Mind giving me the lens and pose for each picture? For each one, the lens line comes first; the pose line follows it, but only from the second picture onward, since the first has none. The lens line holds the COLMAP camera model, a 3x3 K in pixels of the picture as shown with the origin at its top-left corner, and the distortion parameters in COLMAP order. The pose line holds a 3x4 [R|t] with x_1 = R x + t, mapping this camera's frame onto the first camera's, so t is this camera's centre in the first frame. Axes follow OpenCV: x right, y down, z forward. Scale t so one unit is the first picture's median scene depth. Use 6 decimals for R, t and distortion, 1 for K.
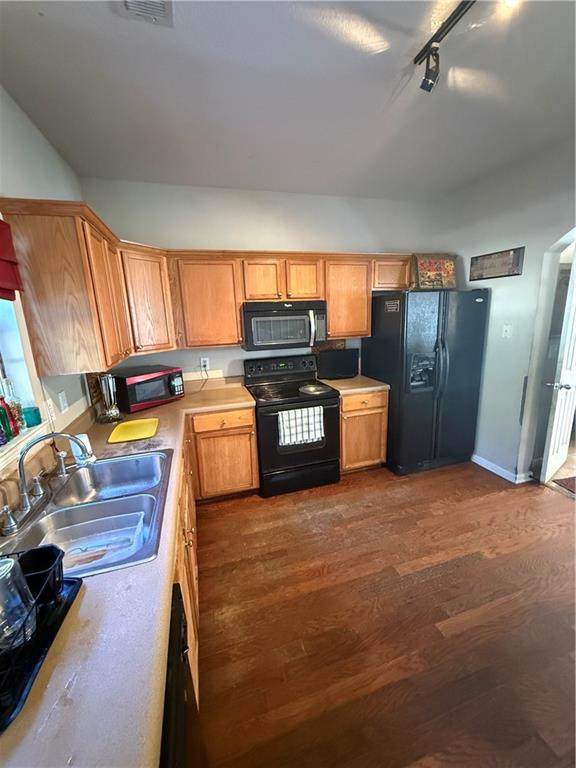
lens RADIAL K [[308.5, 0, 288.5], [0, 308.5, 382.0], [0, 0, 1]] dist [0.001030, 0.000825]
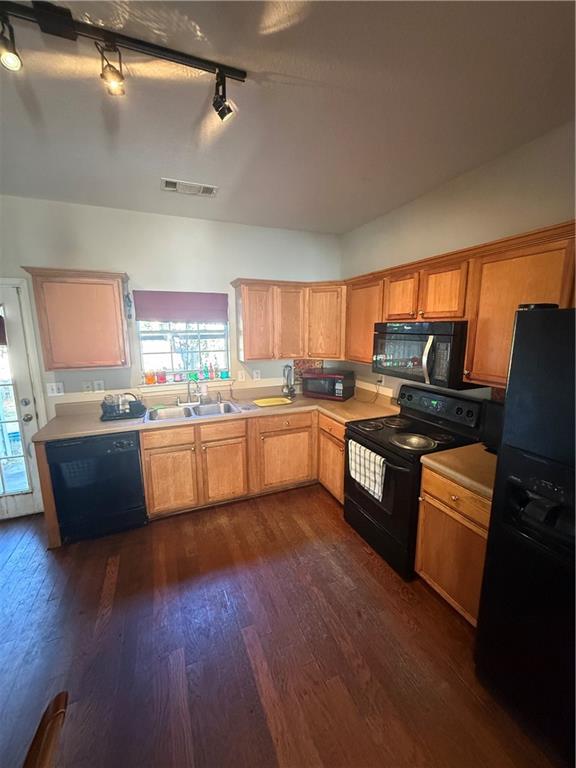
lens RADIAL K [[308.5, 0, 288.5], [0, 308.5, 382.2], [0, 0, 1]] dist [0.001030, 0.000825]
pose [[0.099534, 0.212593, -0.972058, 0.802550], [-0.215966, 0.958237, 0.187457, -0.200925], [0.971314, 0.191273, 0.141290, 0.624445]]
